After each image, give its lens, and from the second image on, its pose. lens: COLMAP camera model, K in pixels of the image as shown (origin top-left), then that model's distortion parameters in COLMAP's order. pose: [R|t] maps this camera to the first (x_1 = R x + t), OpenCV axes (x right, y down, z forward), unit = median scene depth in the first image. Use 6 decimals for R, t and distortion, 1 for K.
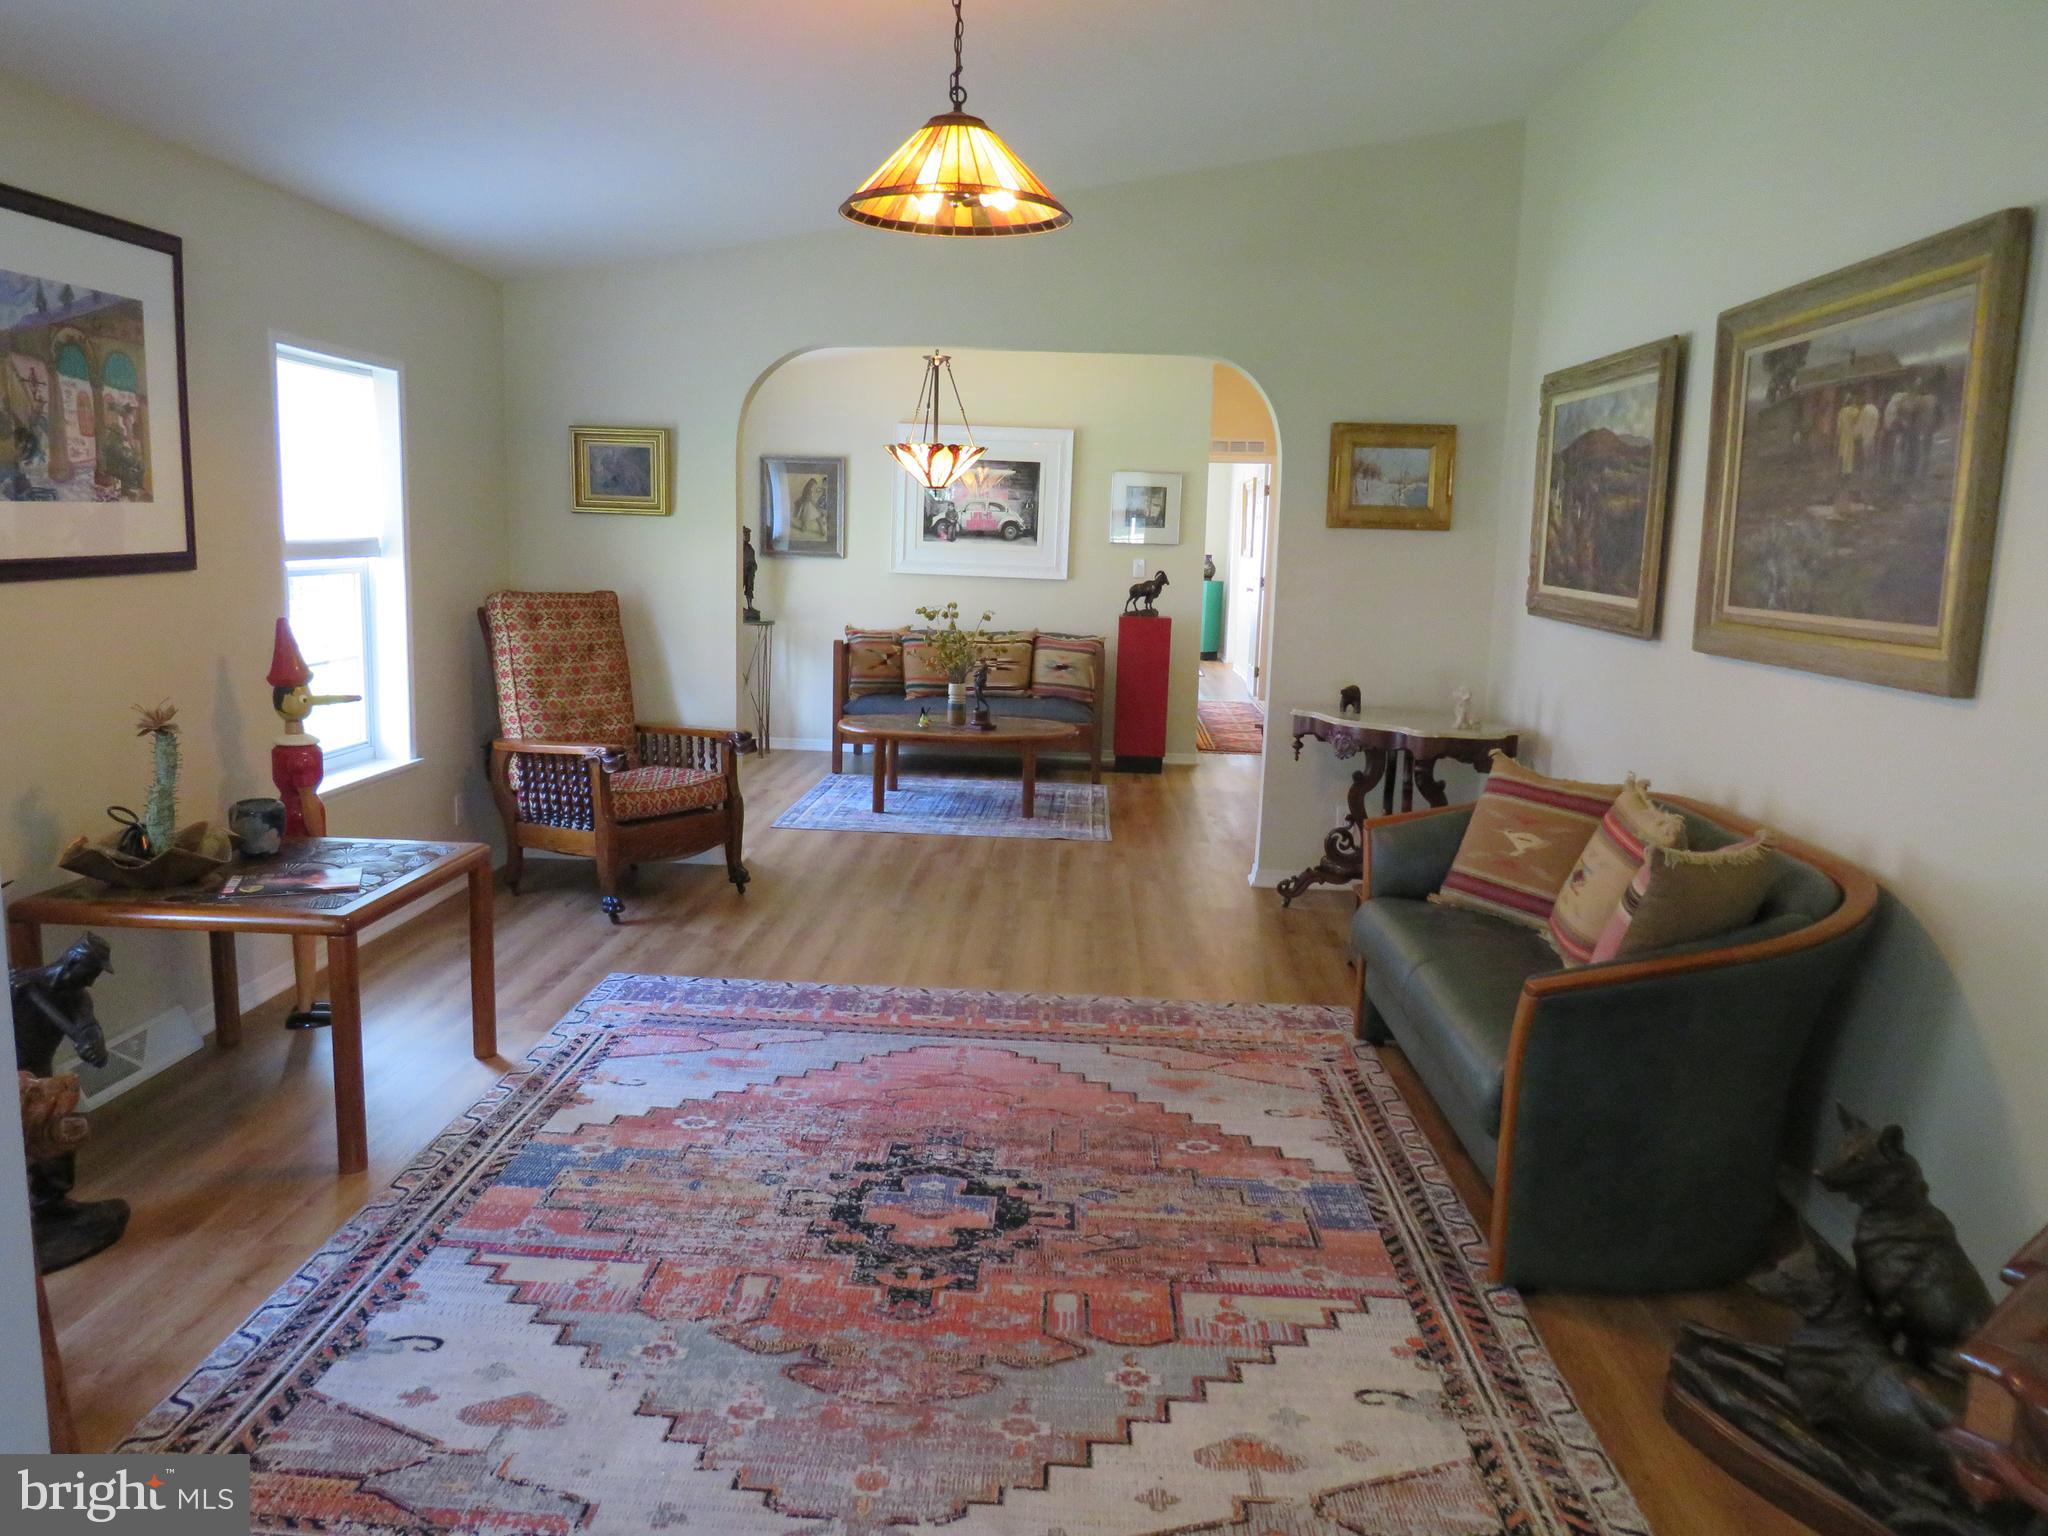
lens RADIAL K [[1477.9, 0, 1024.0], [0, 1477.9, 768.0], [0, 0, 1]] dist [-0.007547, -0.003712]
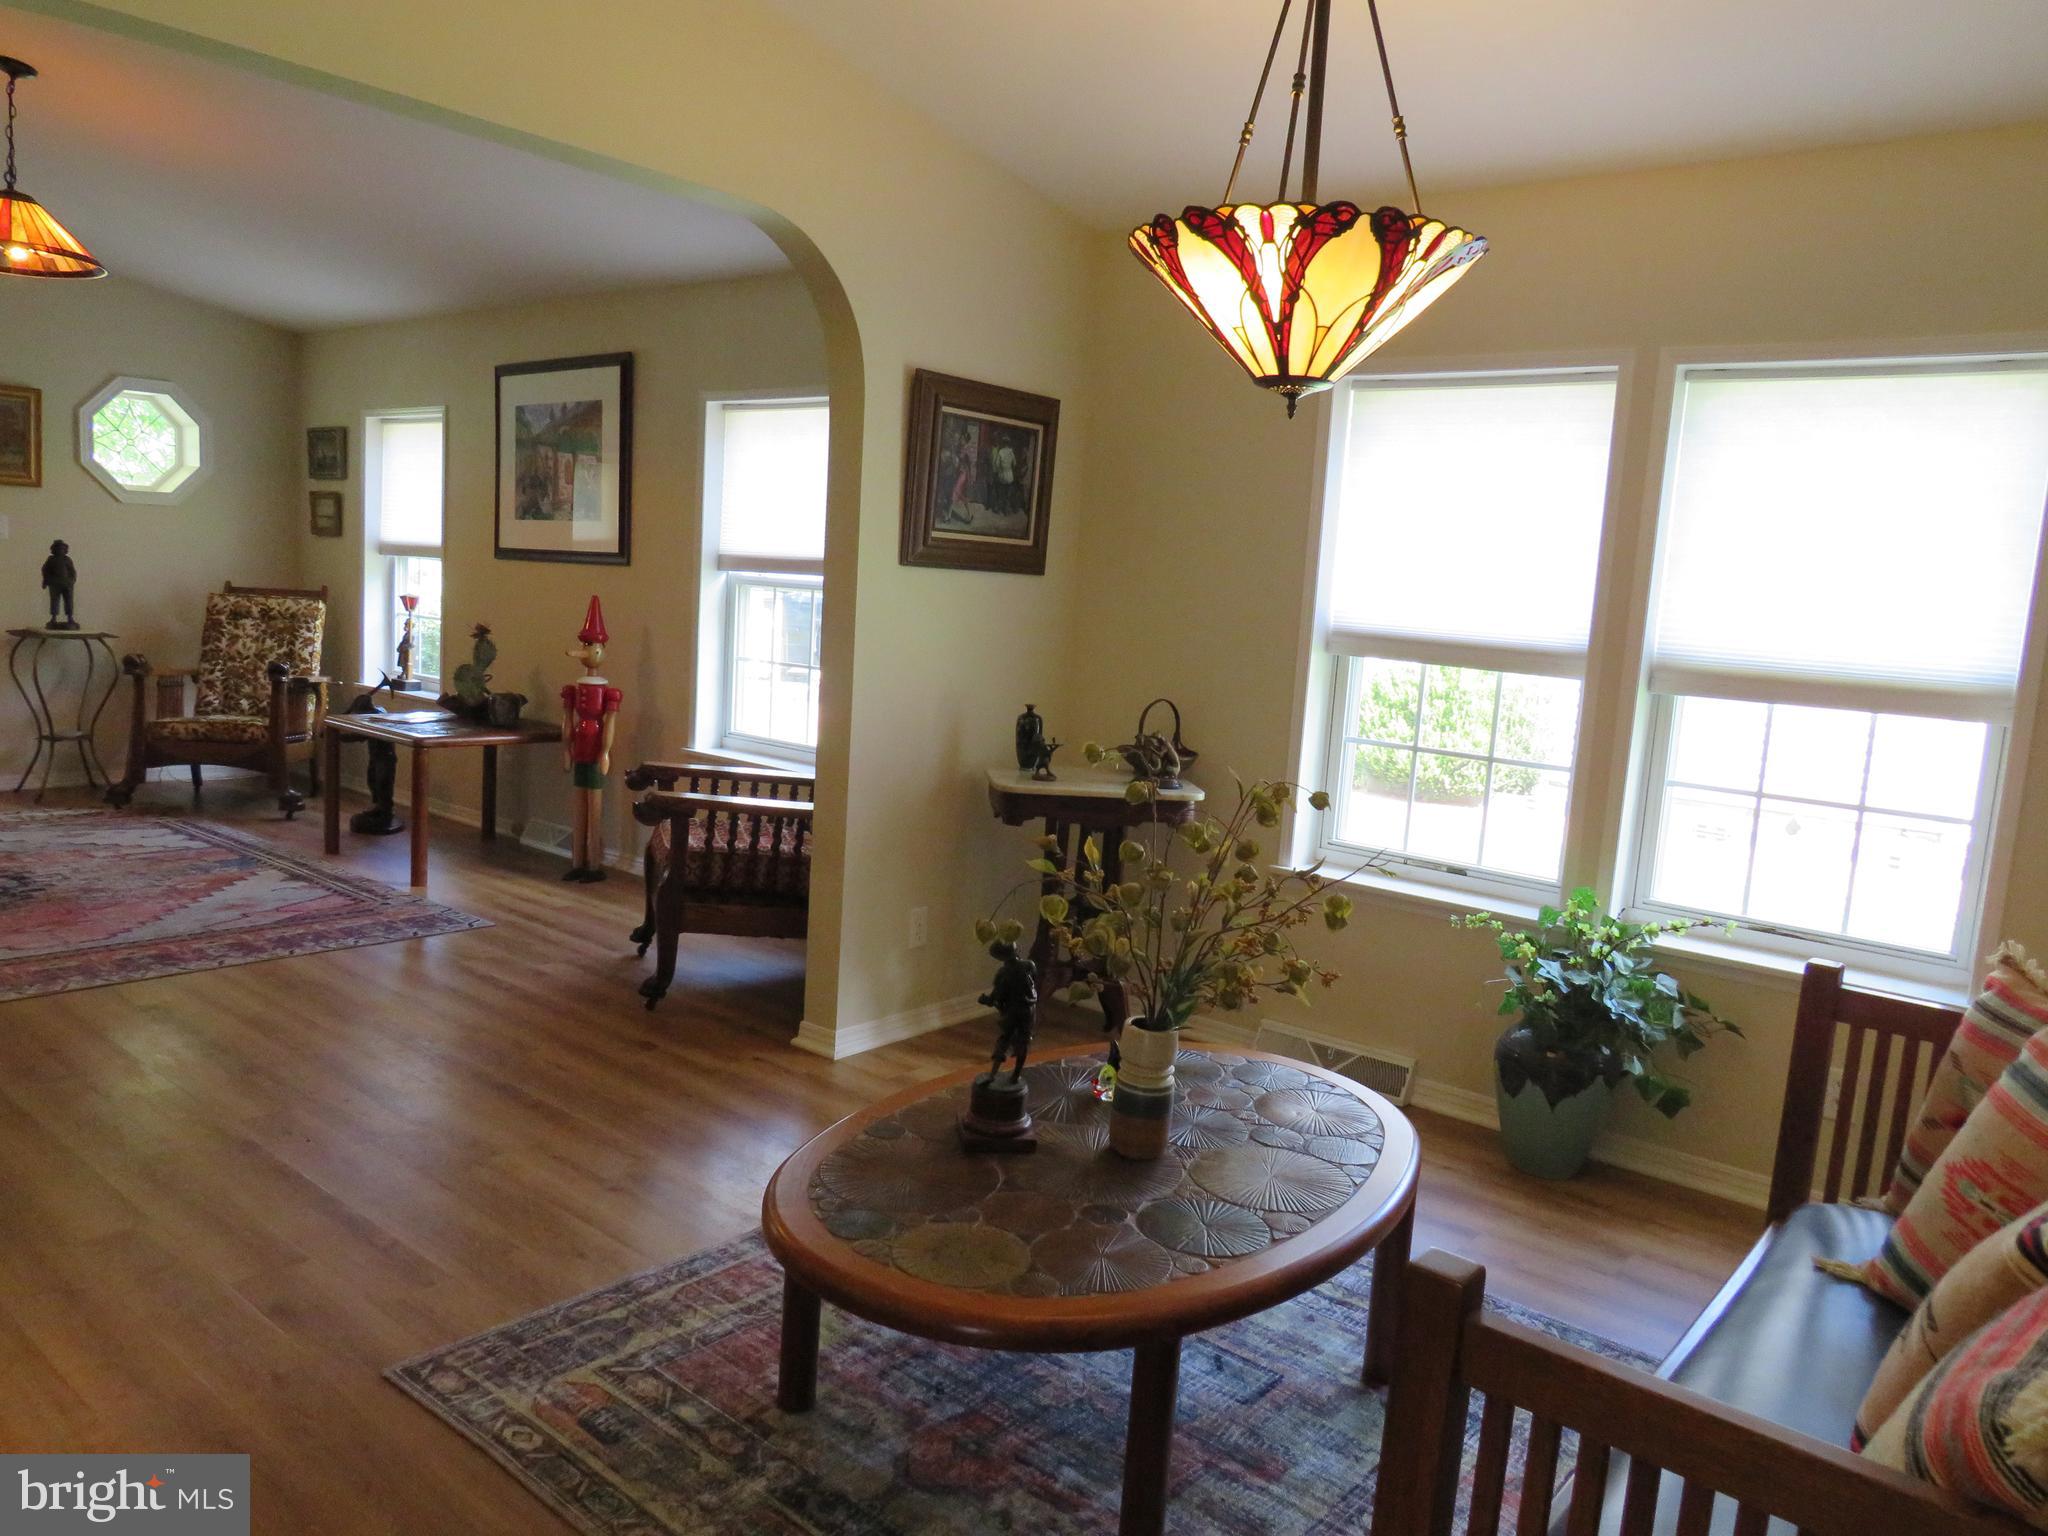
lens RADIAL K [[1486.9, 0, 1010.6], [0, 1486.9, 769.2], [0, 0, 1]] dist [-0.013403, -0.002906]
pose [[-0.616135, 0.029787, -0.787077, 0.182736], [-0.204734, 0.958879, 0.196558, -0.139750], [0.760567, 0.282247, -0.584700, 1.001258]]
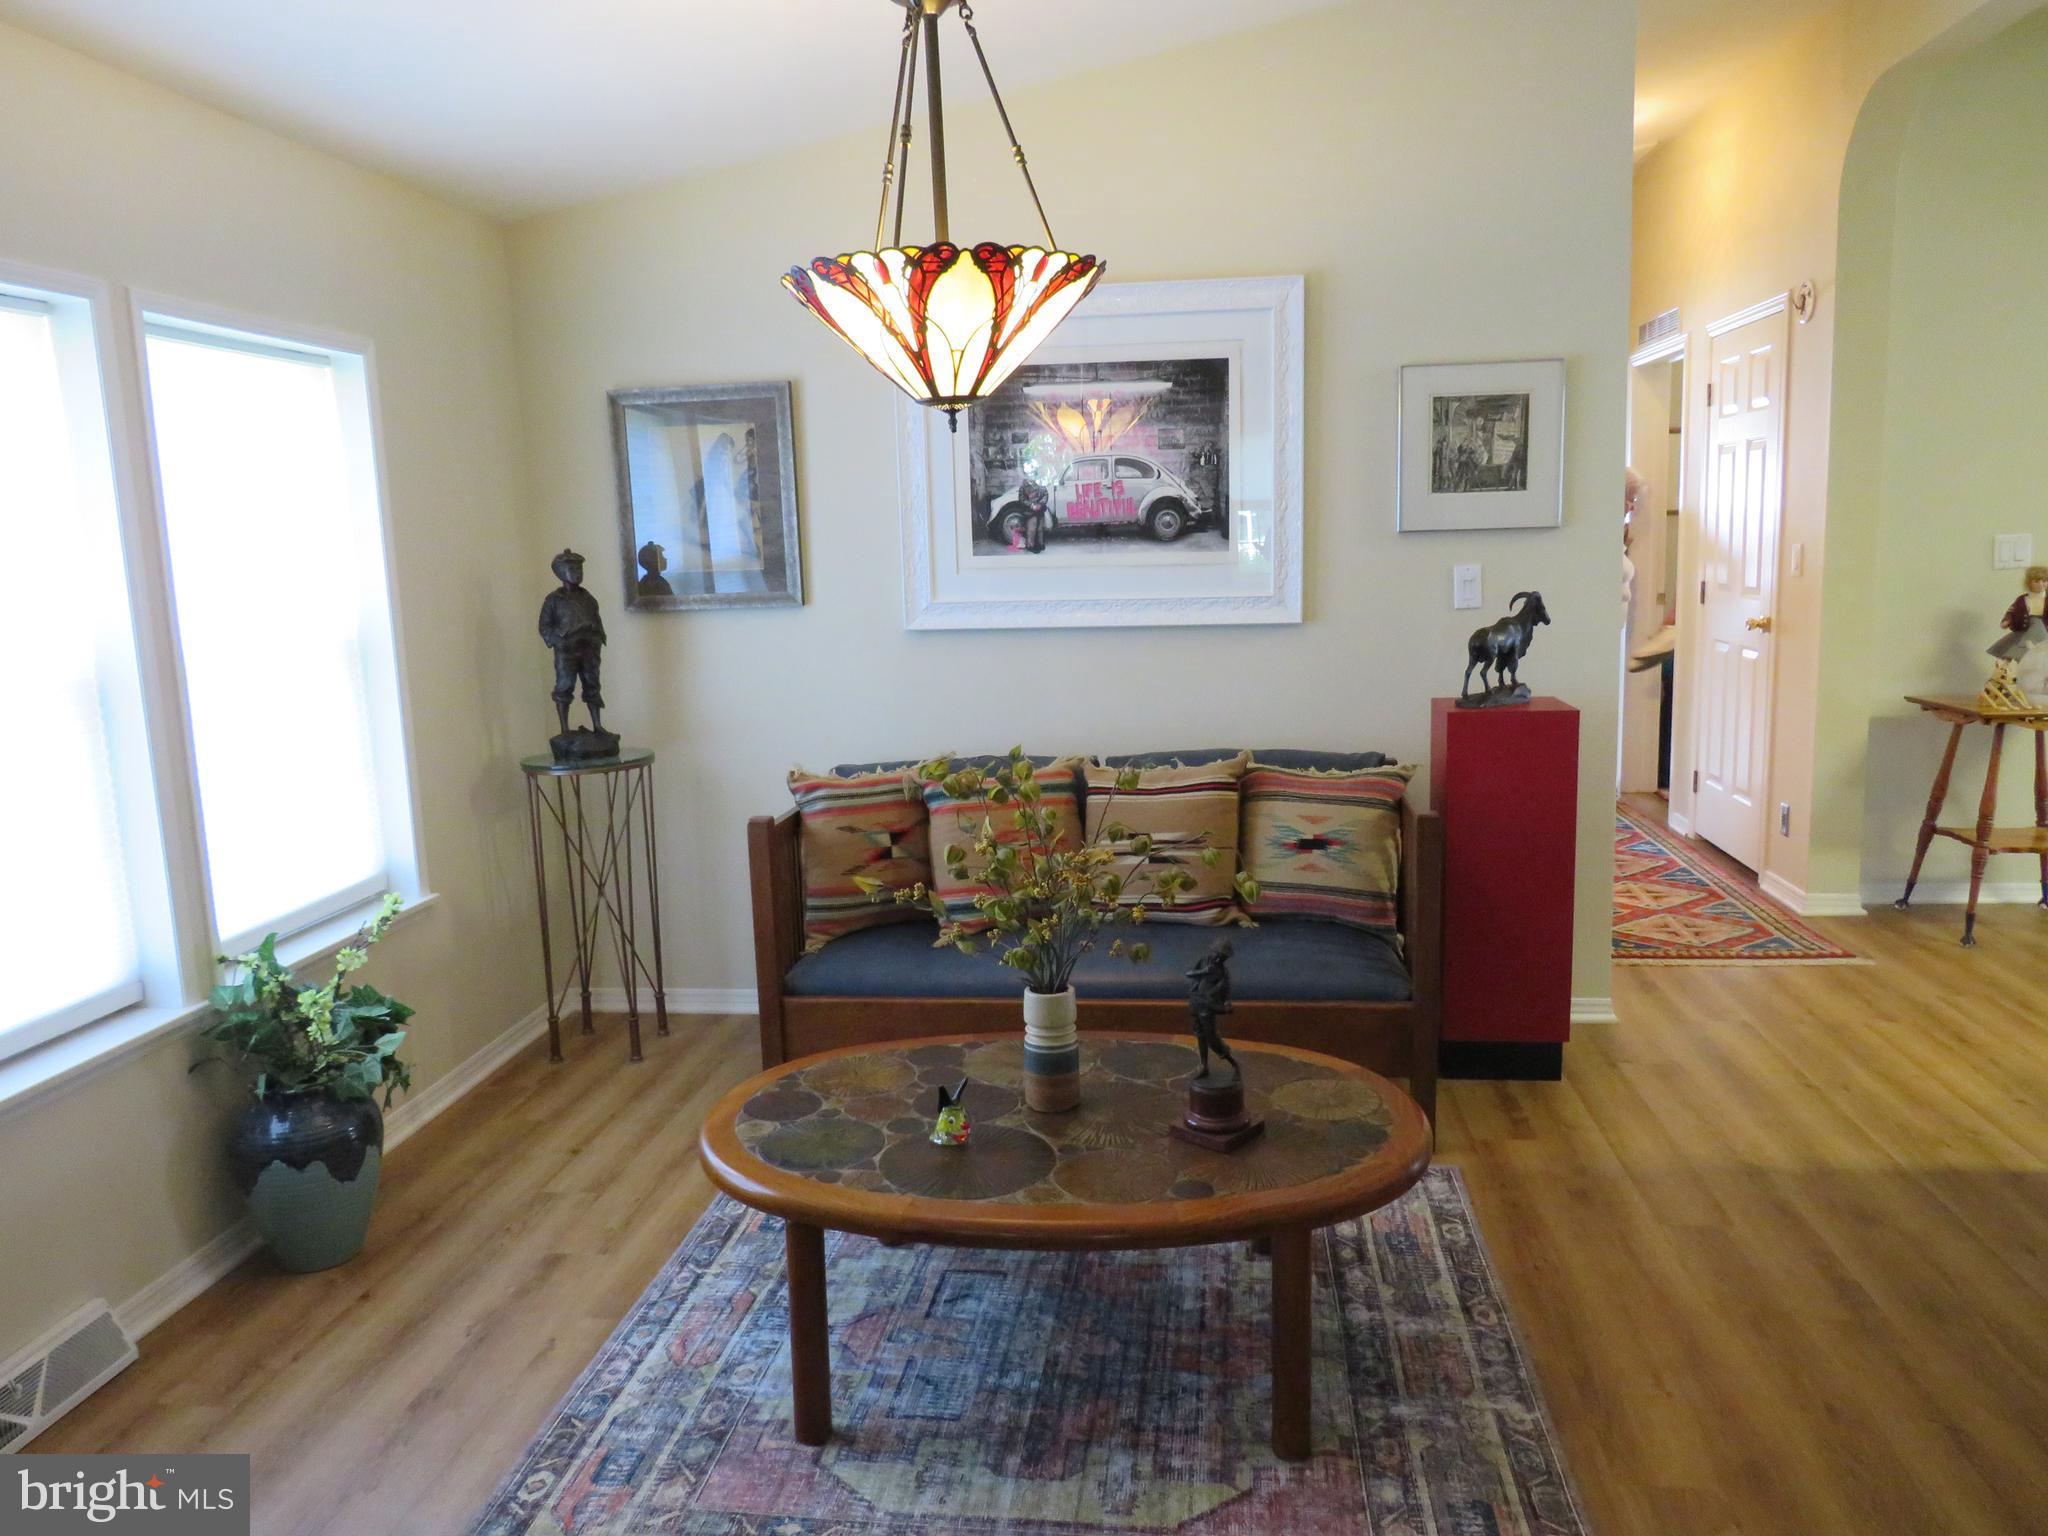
lens RADIAL K [[1477.9, 0, 1024.0], [0, 1477.9, 768.0], [0, 0, 1]] dist [-0.007547, -0.003712]
pose [[0.994292, -0.050614, -0.093922, -0.014919], [0.050873, 0.998705, 0.000364, -0.093879], [0.093782, -0.005140, 0.995580, 0.587533]]
